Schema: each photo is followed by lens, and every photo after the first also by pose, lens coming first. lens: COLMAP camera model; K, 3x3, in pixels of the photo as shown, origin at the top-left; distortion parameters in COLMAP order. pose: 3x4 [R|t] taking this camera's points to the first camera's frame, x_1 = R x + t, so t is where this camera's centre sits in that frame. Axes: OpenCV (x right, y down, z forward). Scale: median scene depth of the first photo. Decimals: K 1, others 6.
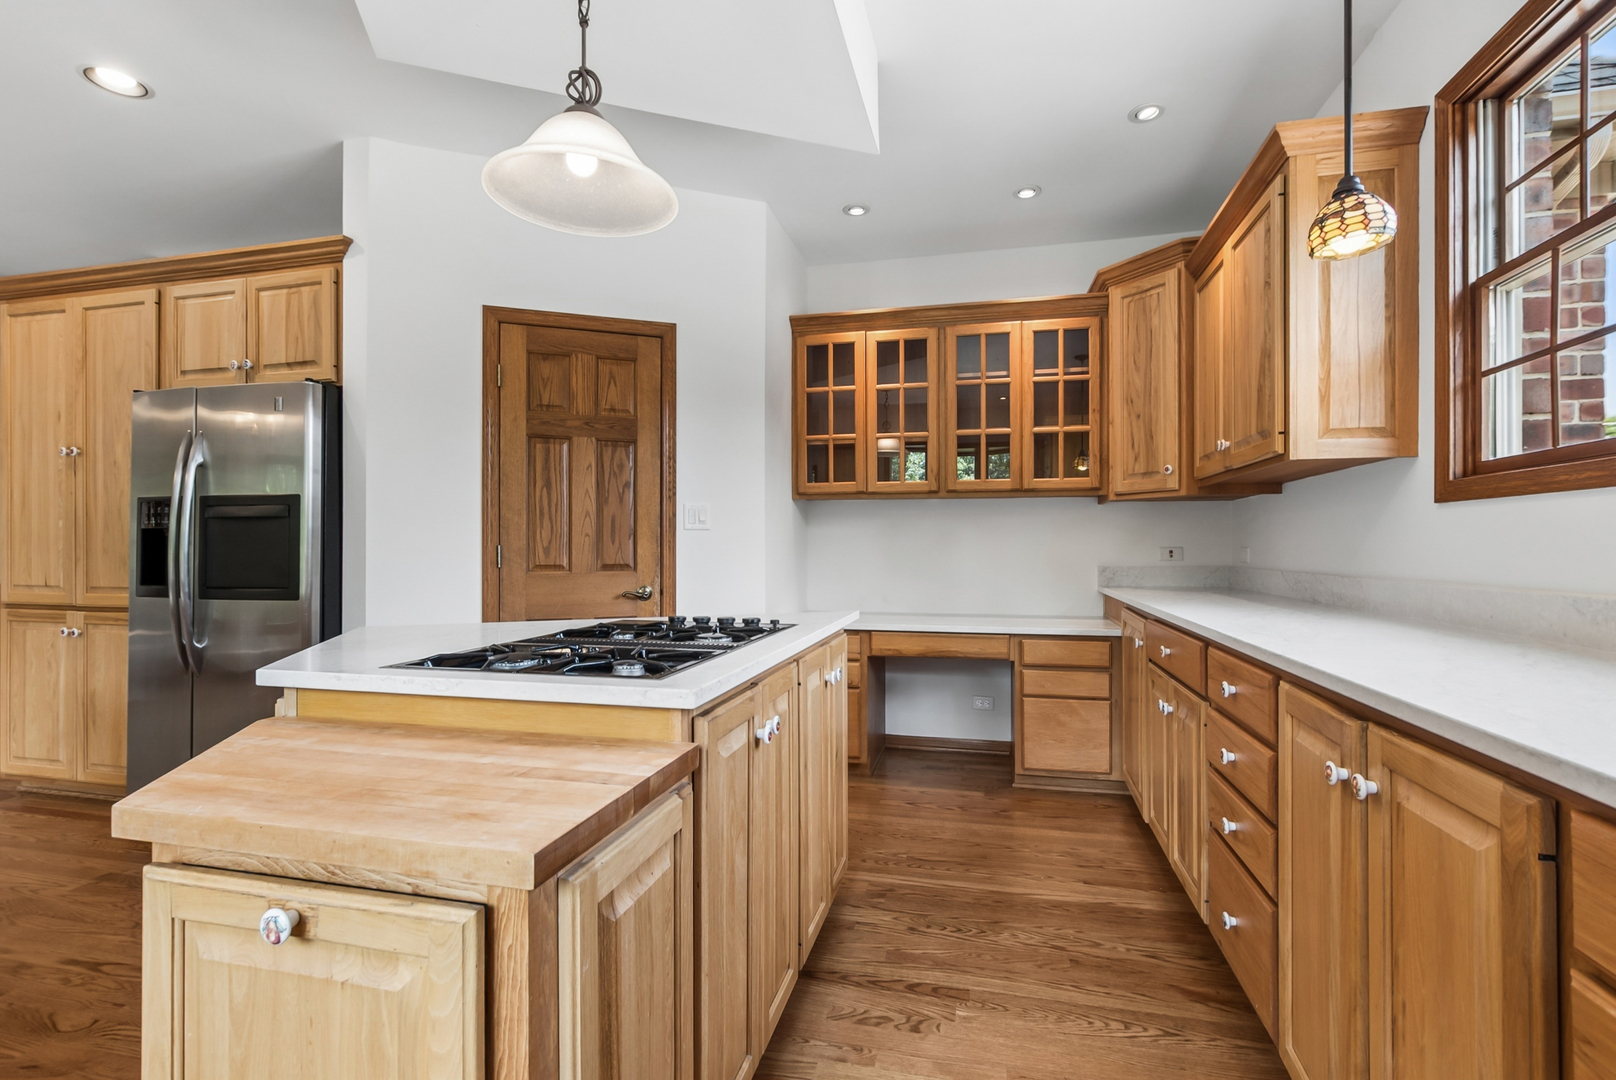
lens RADIAL K [[722.3, 0, 816.0], [0, 722.3, 543.7], [0, 0, 1]] dist [-0.009309, 0.001091]
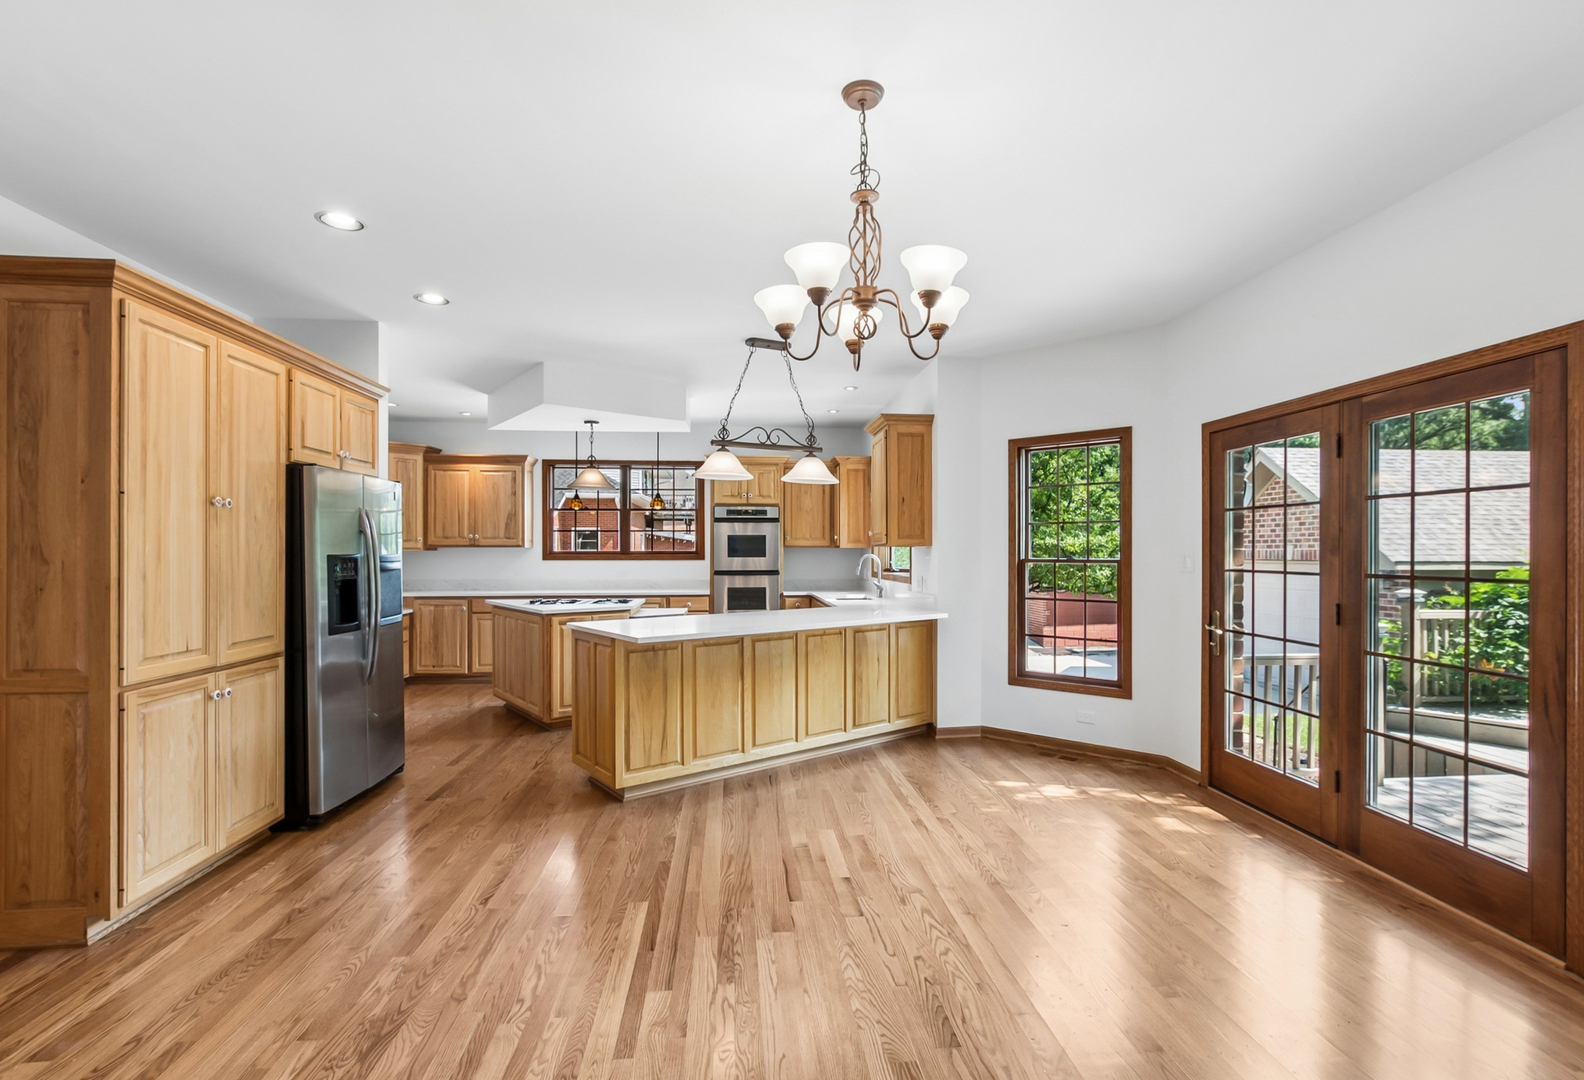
lens RADIAL K [[717.5, 0, 800.8], [0, 717.5, 547.9], [0, 0, 1]] dist [-0.003010, -0.000250]
pose [[-0.319533, 0.005901, 0.947557, -2.057909], [-0.000347, 0.999980, -0.006344, -0.059825], [-0.947575, -0.002356, -0.319525, 0.545143]]
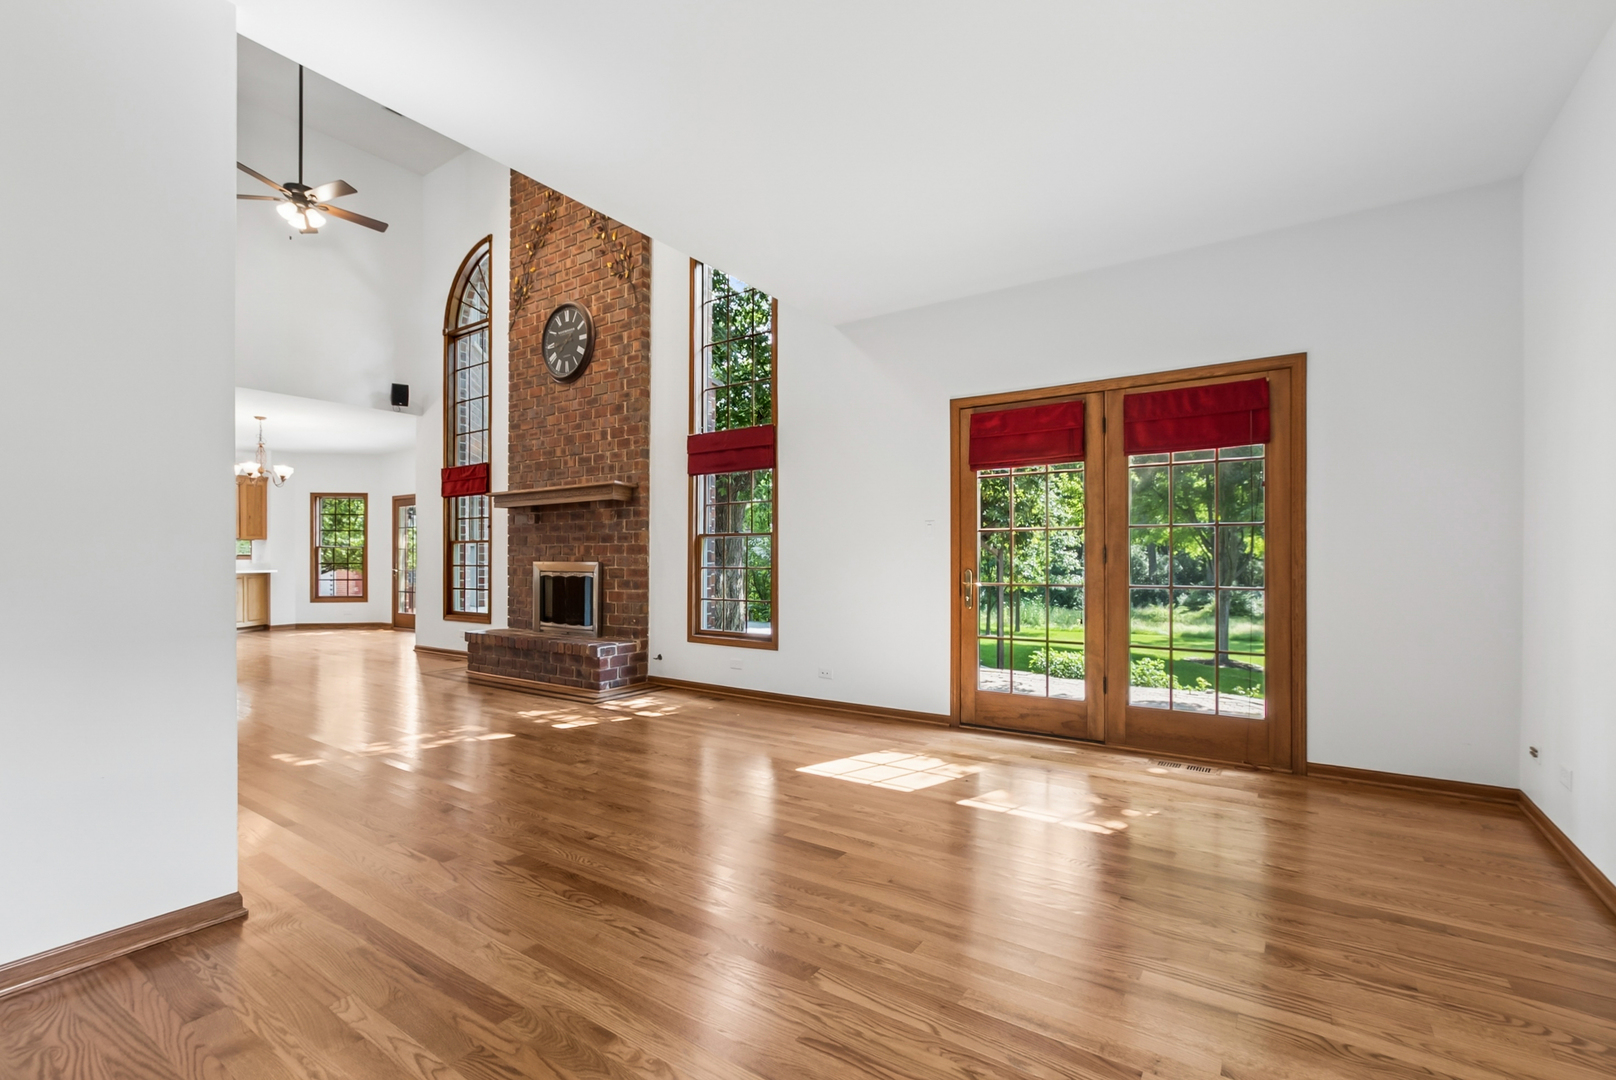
lens RADIAL K [[722.3, 0, 791.9], [0, 722.3, 561.6], [0, 0, 1]] dist [-0.009309, 0.001091]
pose [[-0.935266, 0.004441, 0.353918, -4.095142], [0.003009, 0.999985, -0.004595, 0.046312], [-0.353933, -0.003232, -0.935265, 2.020144]]
